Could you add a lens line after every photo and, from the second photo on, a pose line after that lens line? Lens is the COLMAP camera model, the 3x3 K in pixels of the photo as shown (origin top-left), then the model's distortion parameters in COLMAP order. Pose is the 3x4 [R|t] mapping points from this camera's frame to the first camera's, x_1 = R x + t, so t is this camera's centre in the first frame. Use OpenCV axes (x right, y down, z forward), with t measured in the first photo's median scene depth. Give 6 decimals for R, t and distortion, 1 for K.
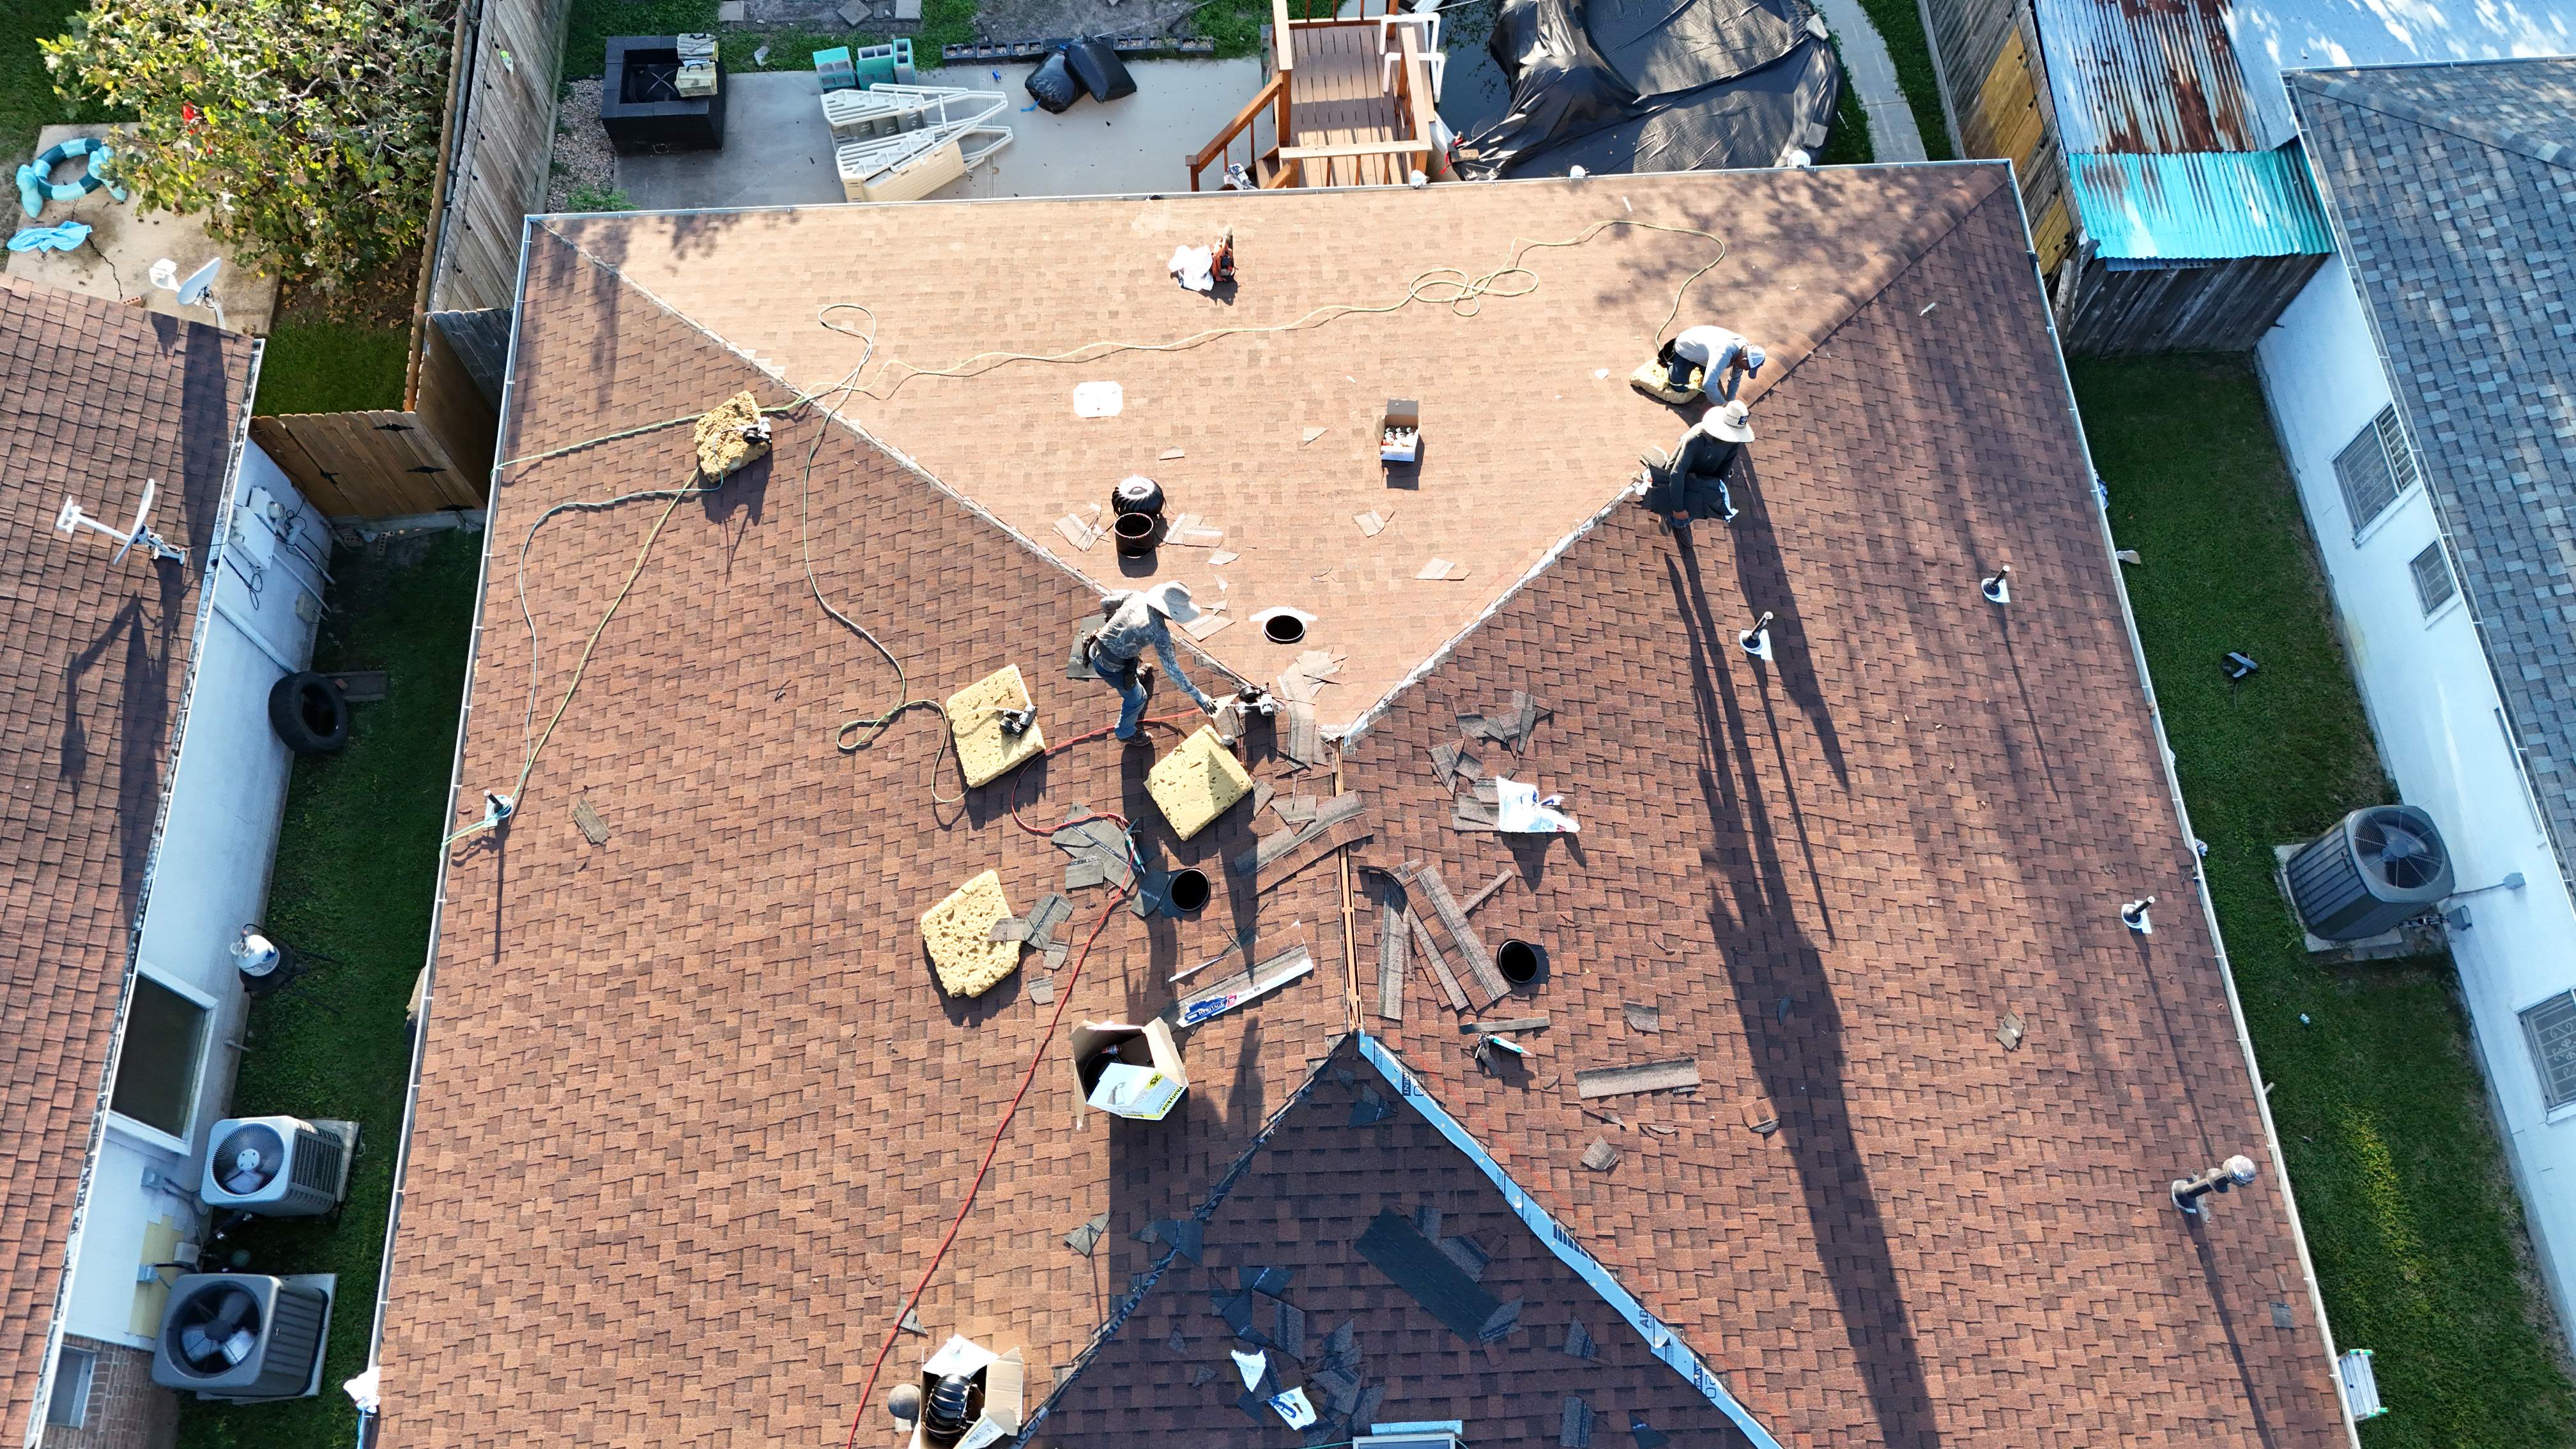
lens RADIAL K [[1893.1, 0, 1286.5], [0, 1893.1, 723.0], [0, 0, 1]] dist [0.079045, -0.075318]
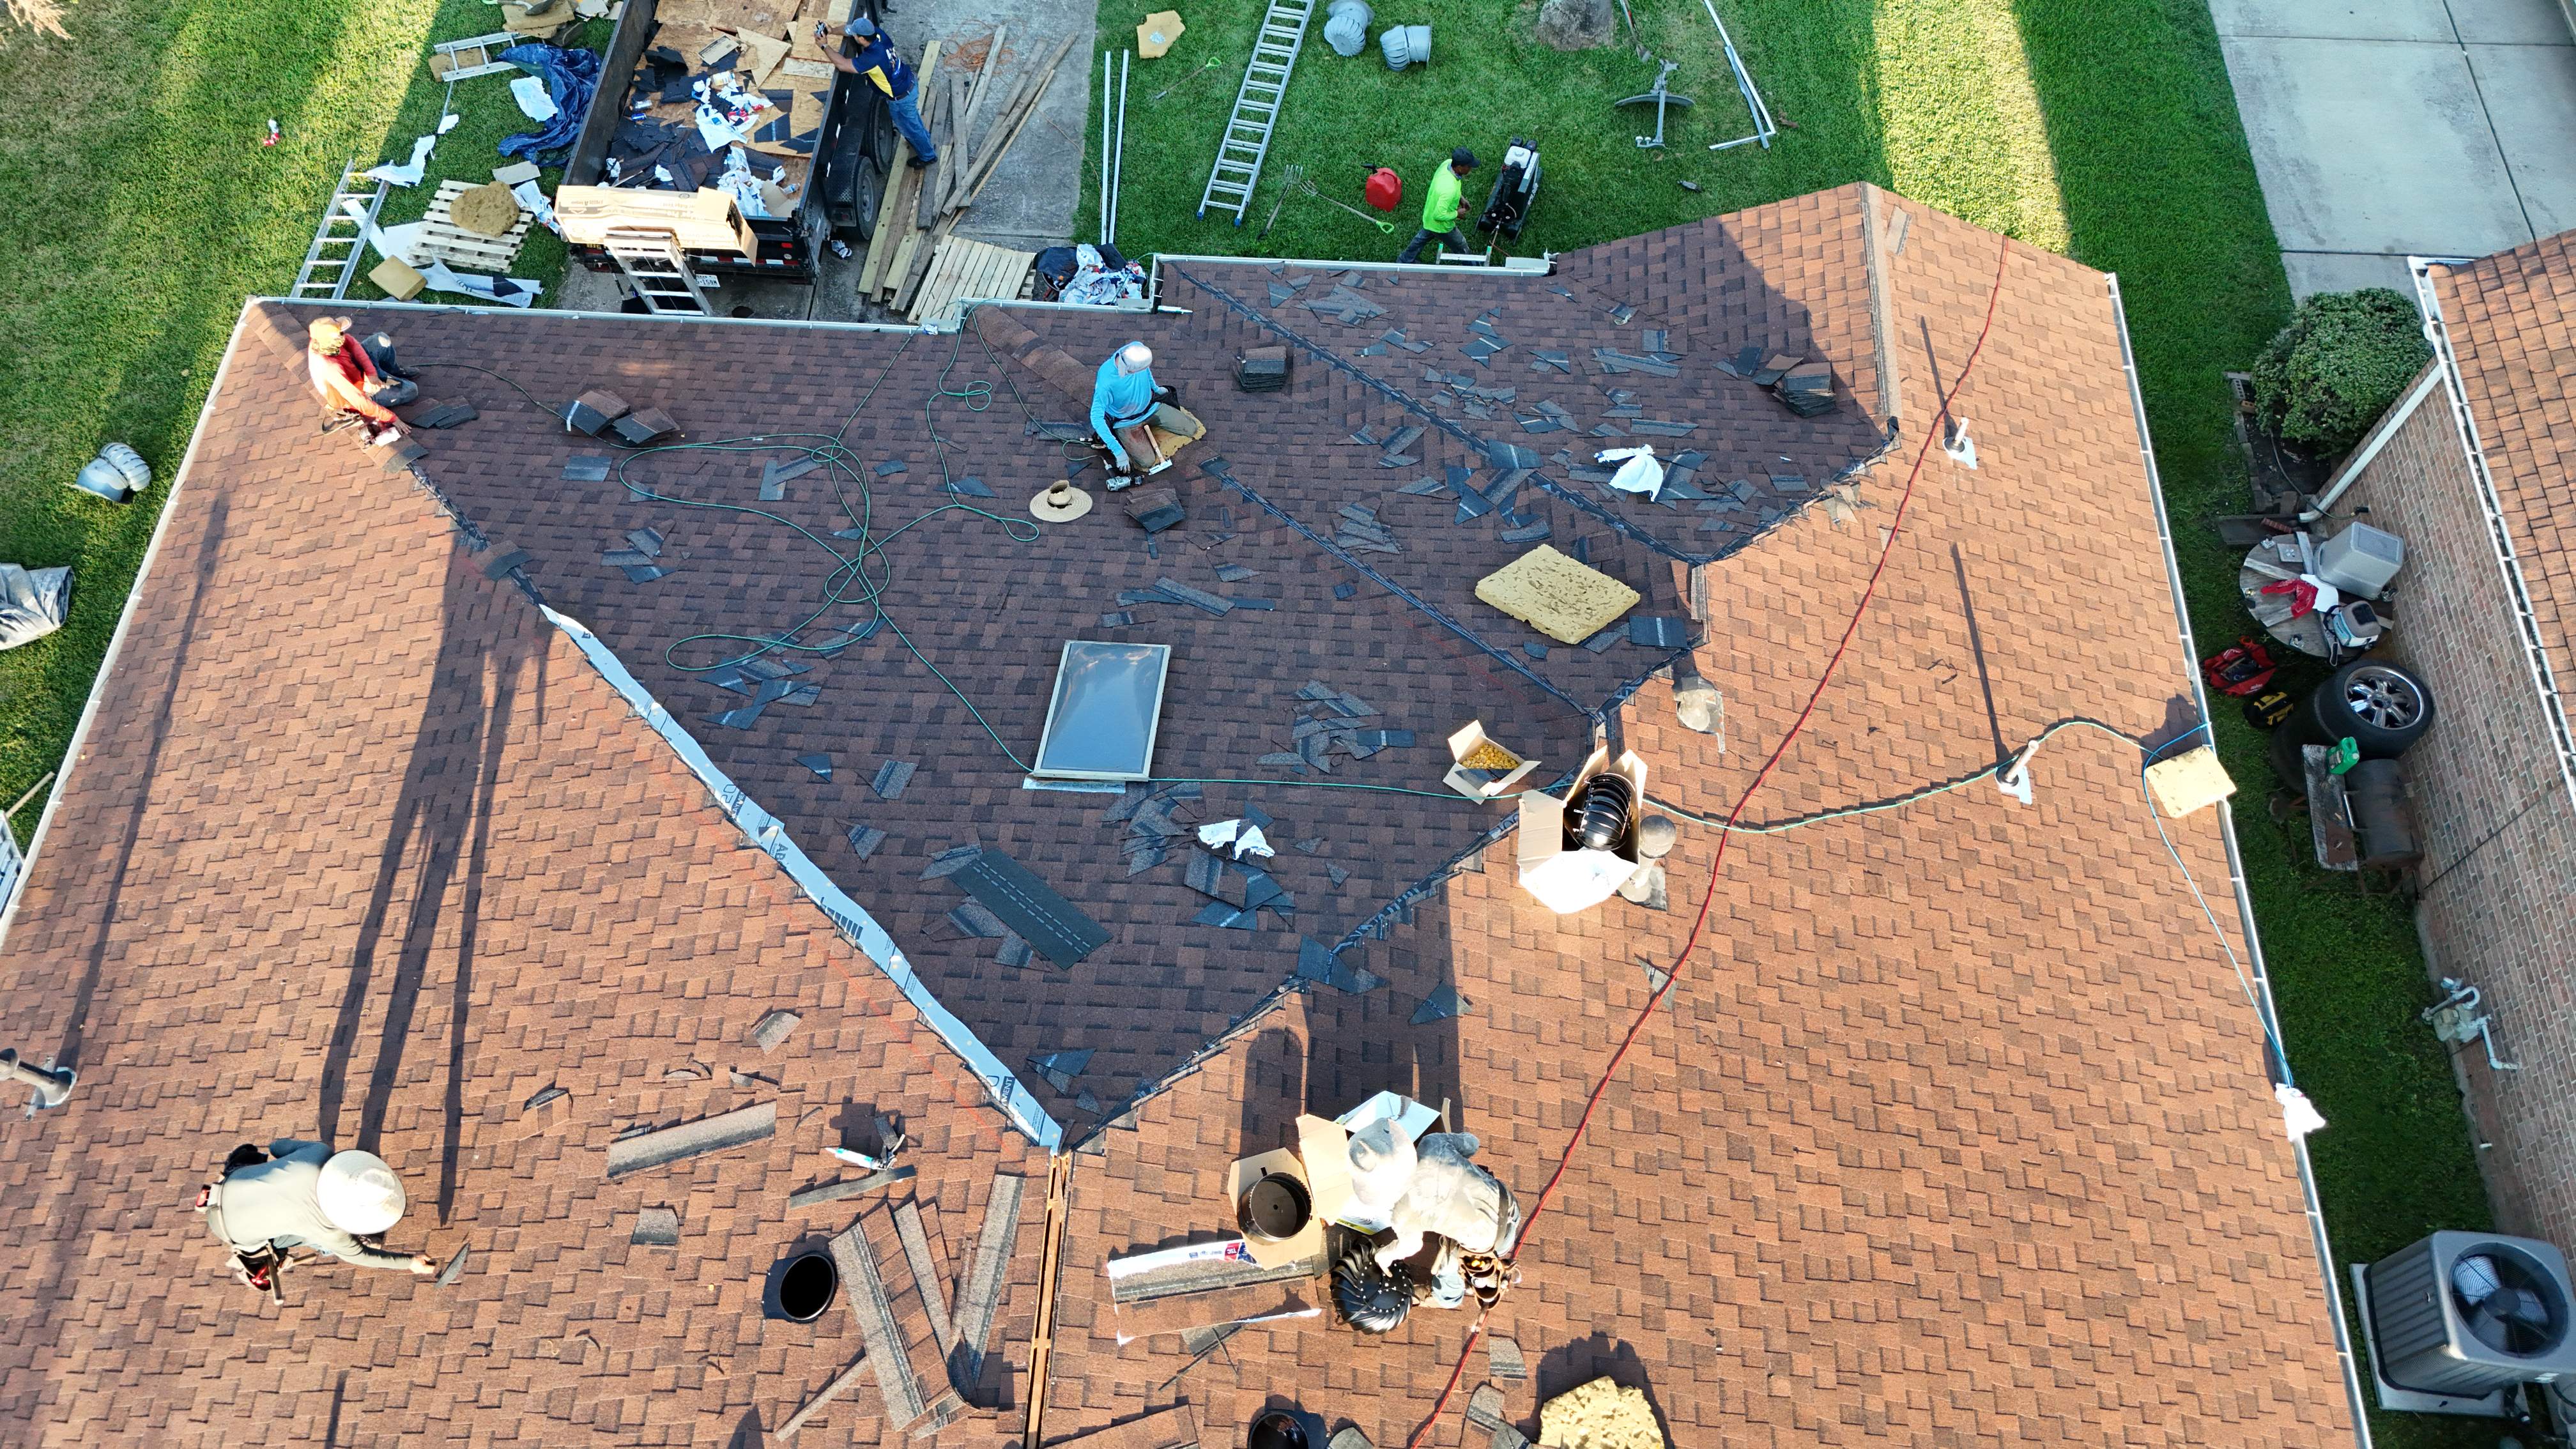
lens RADIAL K [[1893.1, 0, 1285.0], [0, 1893.1, 717.1], [0, 0, 1]] dist [0.079045, -0.075318]
pose [[-0.994793, -0.097273, 0.030425, -0.042892], [0.083213, -0.602796, 0.793544, -0.244434], [-0.058850, 0.791943, 0.607752, 0.357682]]
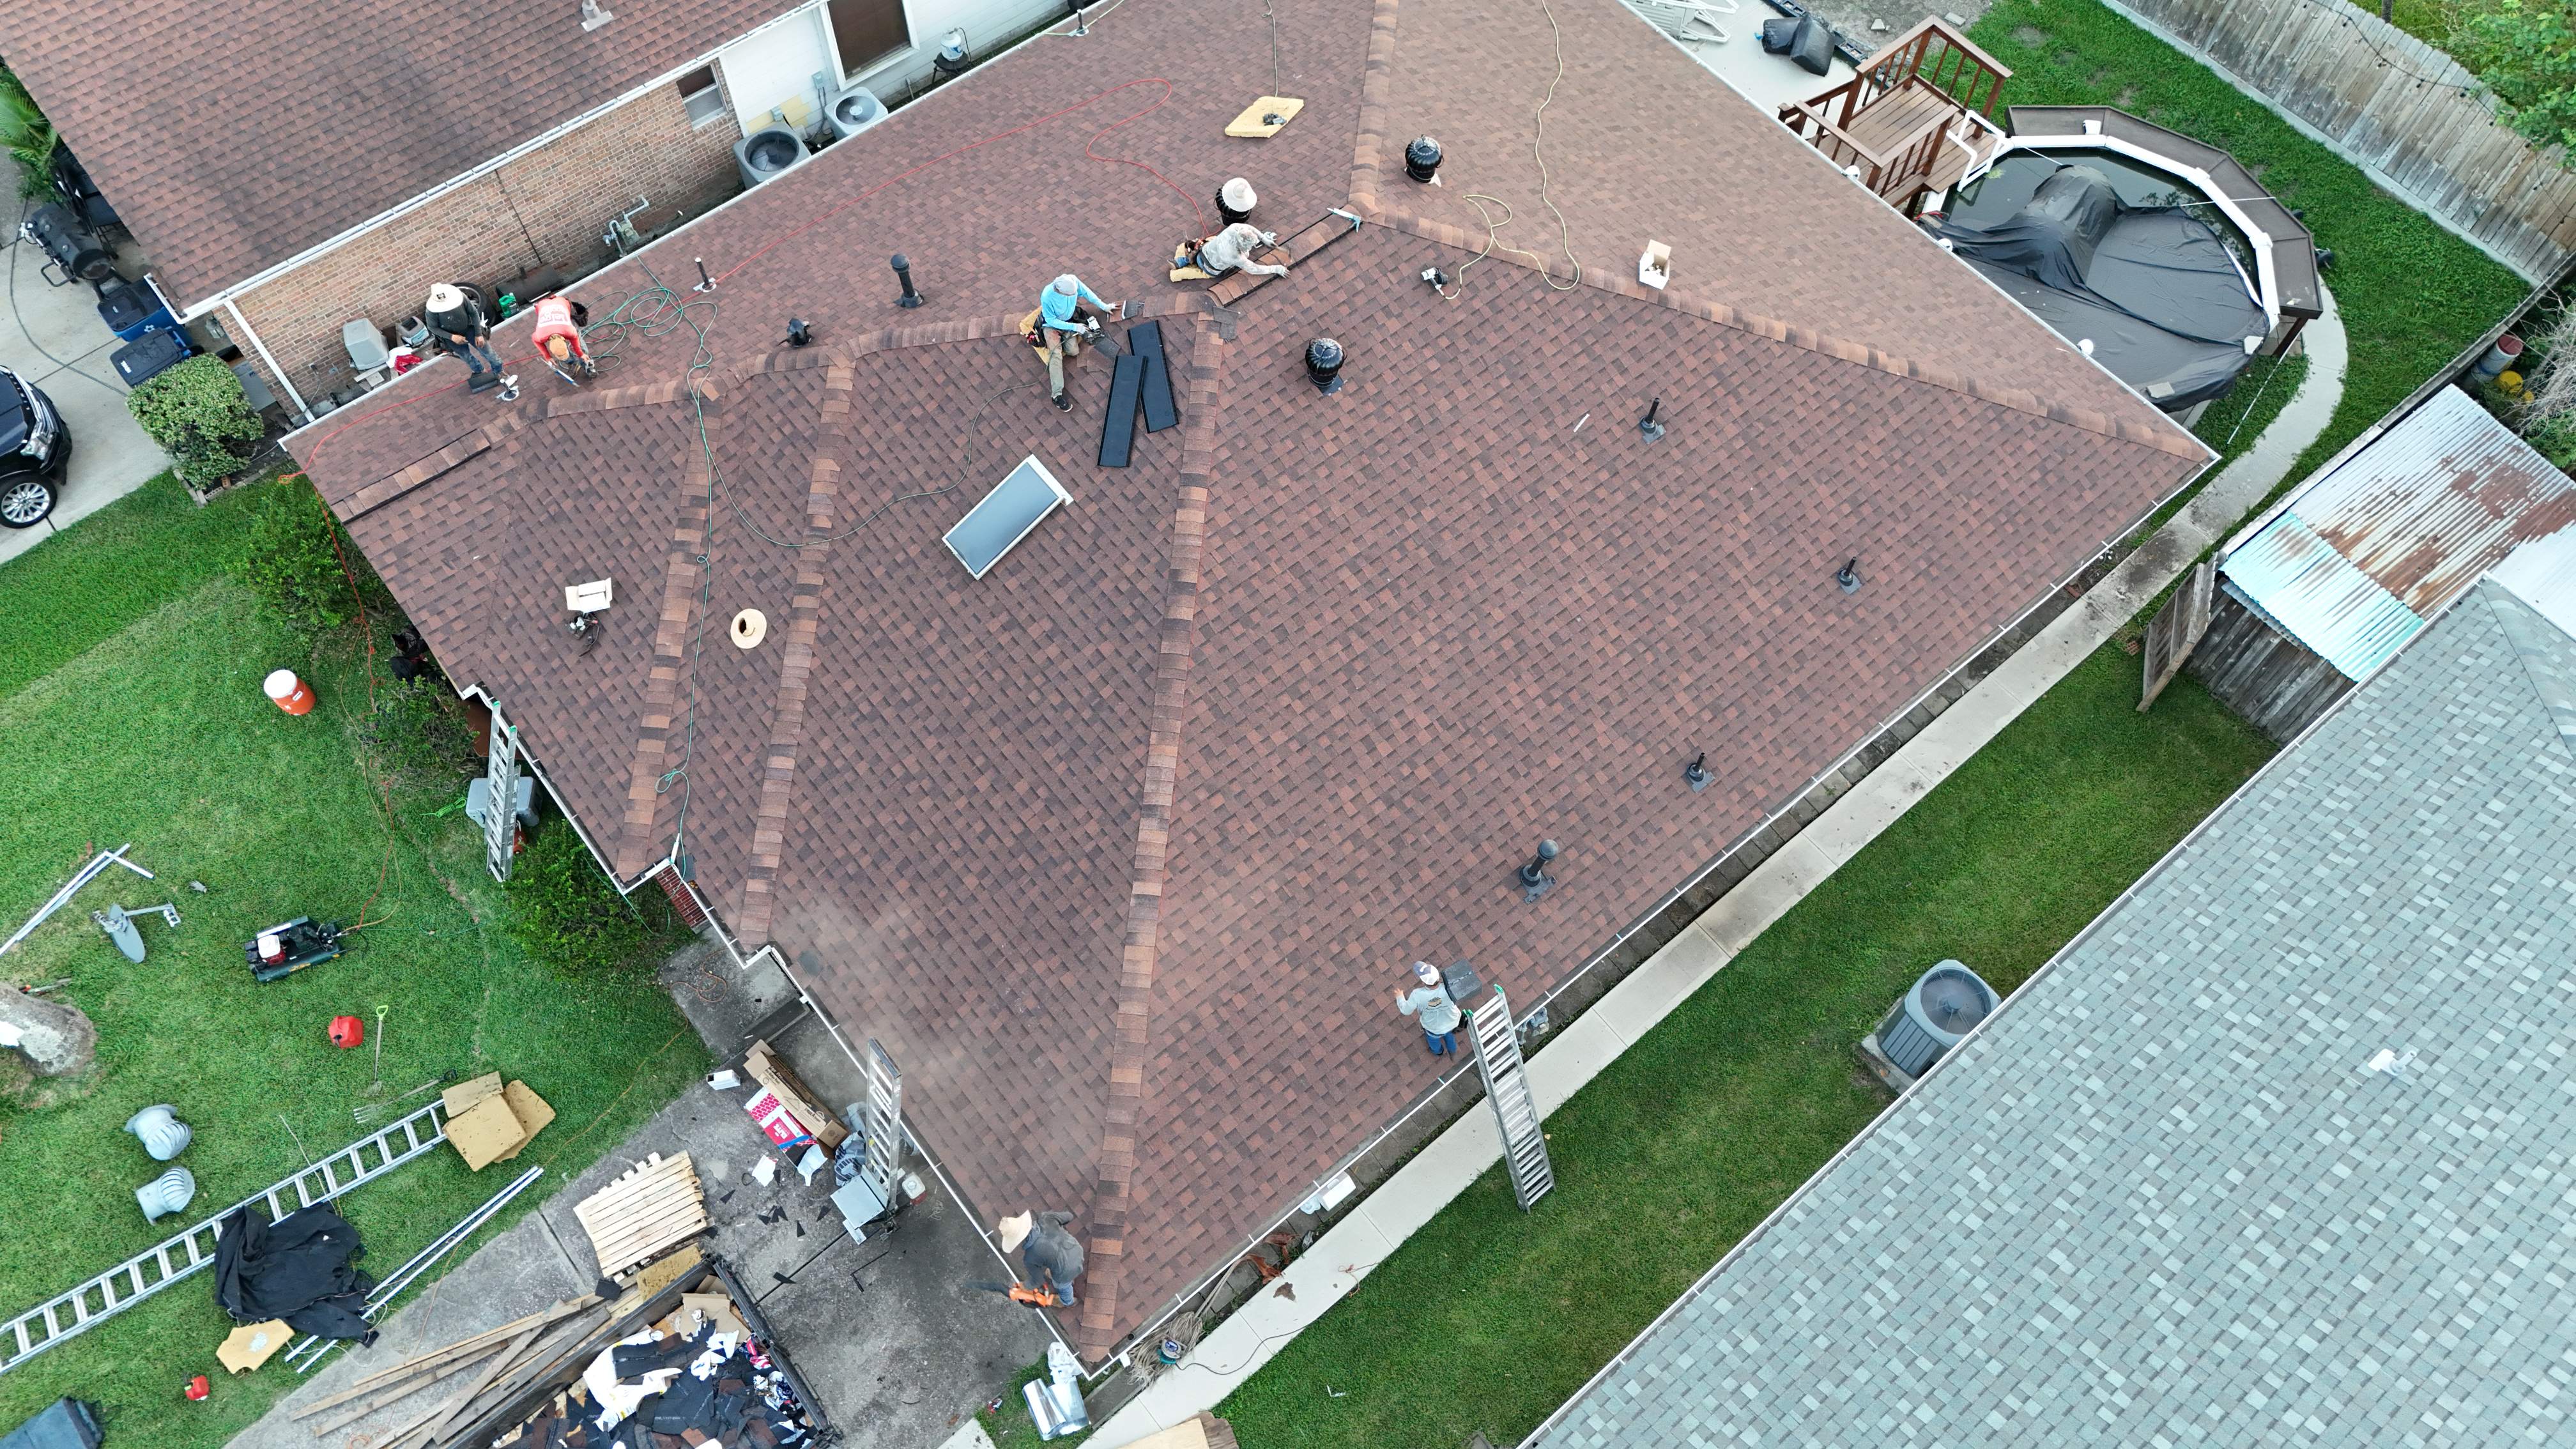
lens RADIAL K [[1893.1, 0, 1284.8], [0, 1893.1, 716.8], [0, 0, 1]] dist [0.079045, -0.075318]
pose [[0.590273, 0.701723, -0.398951, 0.797833], [-0.736972, 0.670130, 0.088309, 0.174116], [0.329317, 0.241890, 0.912710, -0.304585]]
